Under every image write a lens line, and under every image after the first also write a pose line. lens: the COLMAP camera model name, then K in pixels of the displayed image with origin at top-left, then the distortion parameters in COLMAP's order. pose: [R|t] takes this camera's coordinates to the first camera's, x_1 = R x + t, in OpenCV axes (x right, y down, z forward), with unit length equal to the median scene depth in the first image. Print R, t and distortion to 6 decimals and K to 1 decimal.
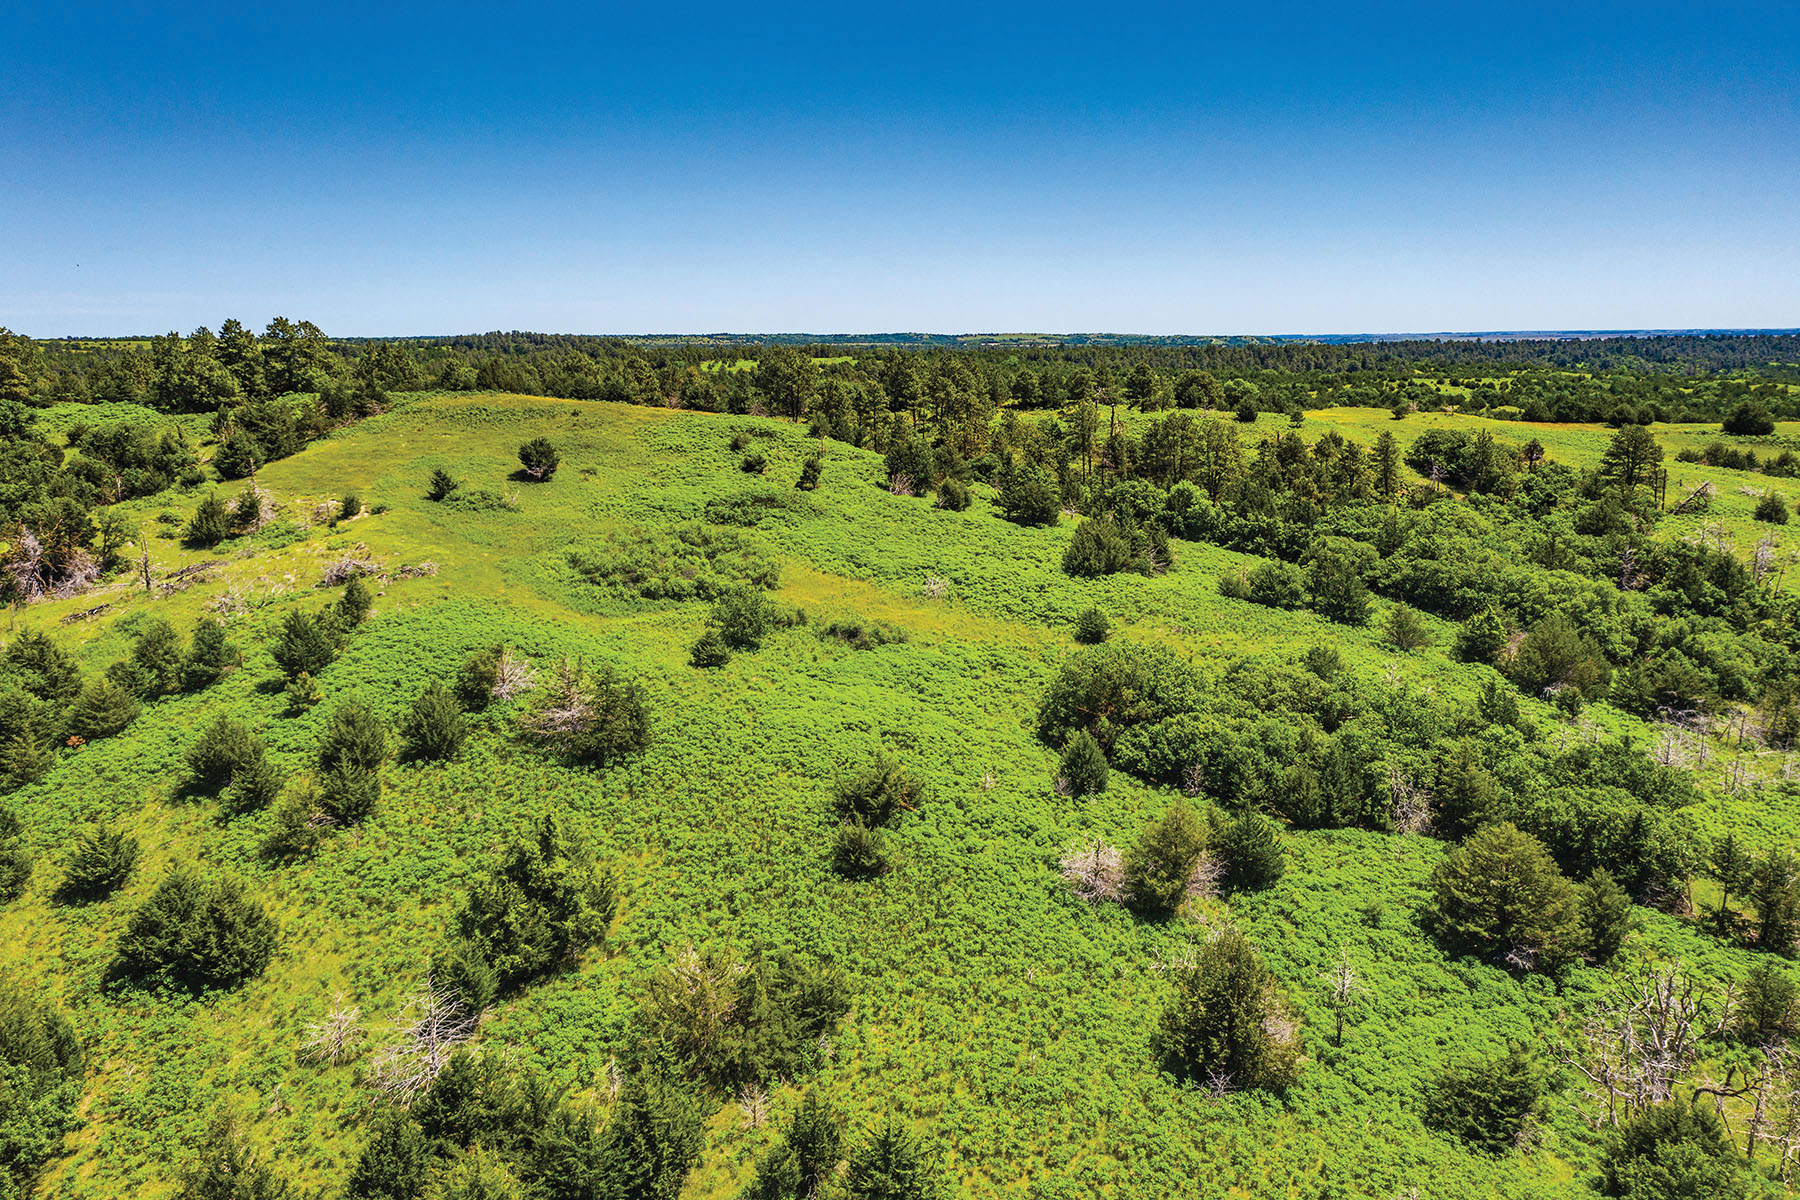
lens RADIAL K [[1417.1, 0, 898.5], [0, 1417.1, 597.9], [0, 0, 1]] dist [-0.009302, -0.001341]
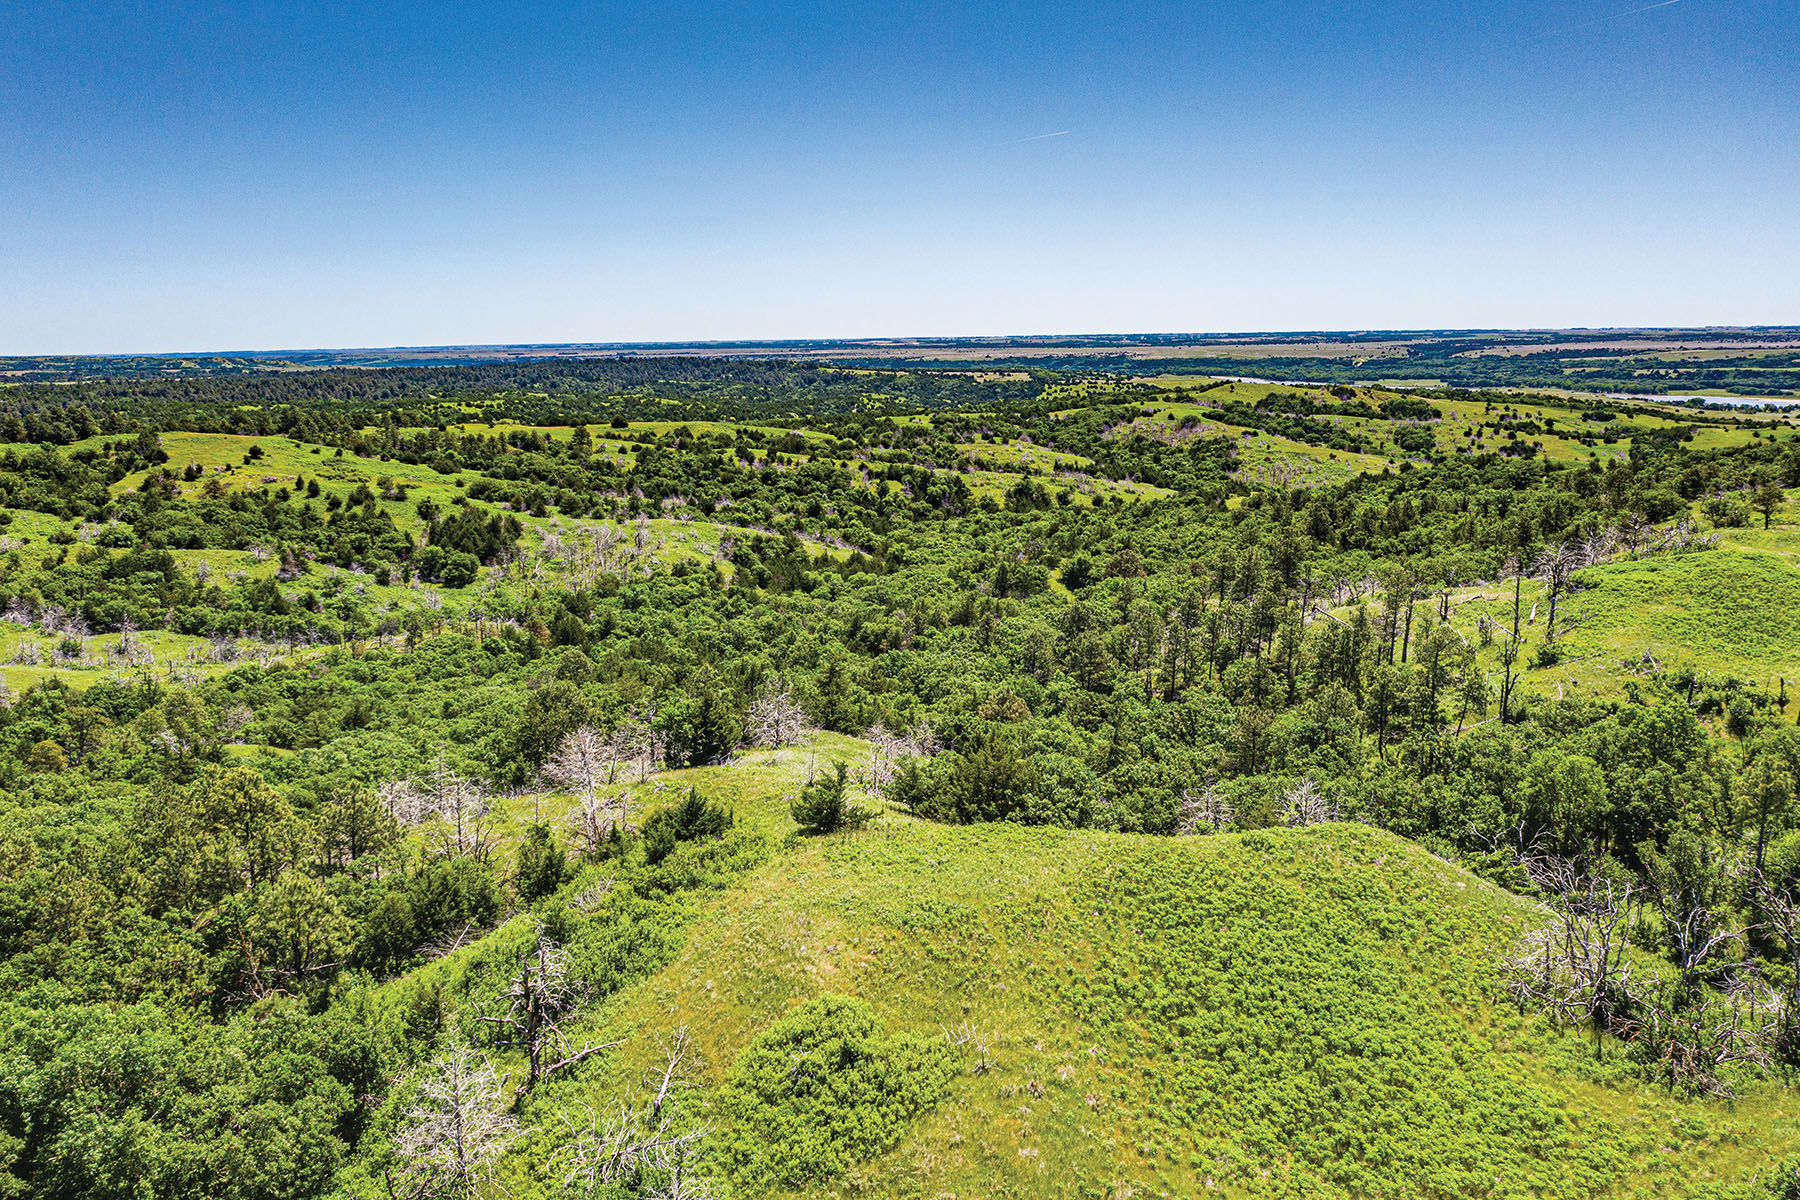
lens RADIAL K [[1417.1, 0, 898.5], [0, 1417.1, 597.9], [0, 0, 1]] dist [-0.009302, -0.001341]
pose [[0.765049, -0.117367, 0.633187, -0.760995], [0.123161, 0.991768, 0.035024, 0.182854], [-0.632086, 0.051189, 0.773206, -1.450581]]
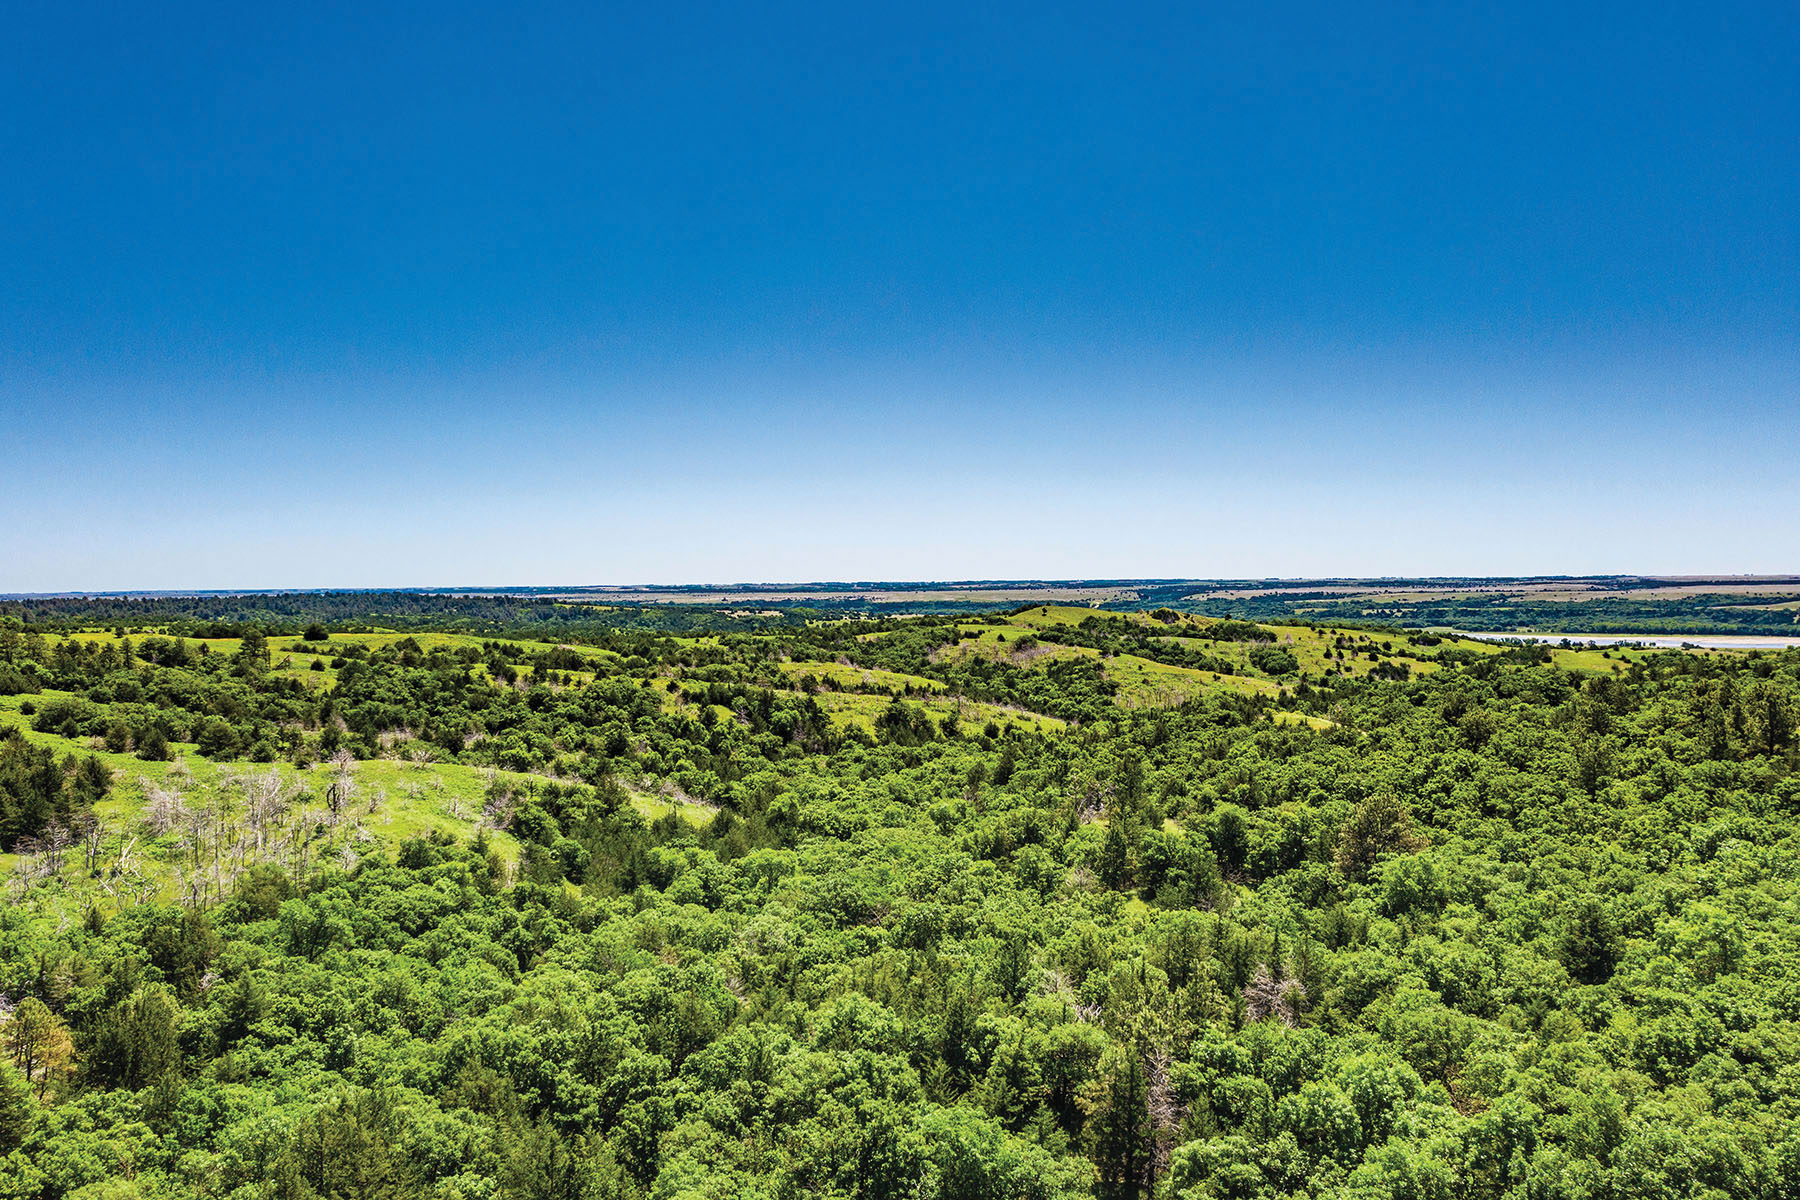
lens RADIAL K [[1417.1, 0, 898.5], [0, 1417.1, 597.9], [0, 0, 1]] dist [-0.009302, -0.001341]
pose [[0.628000, -0.002661, 0.778209, -0.412322], [0.143018, 0.983357, -0.112050, 0.163878], [-0.764959, 0.181666, 0.617928, -0.837159]]
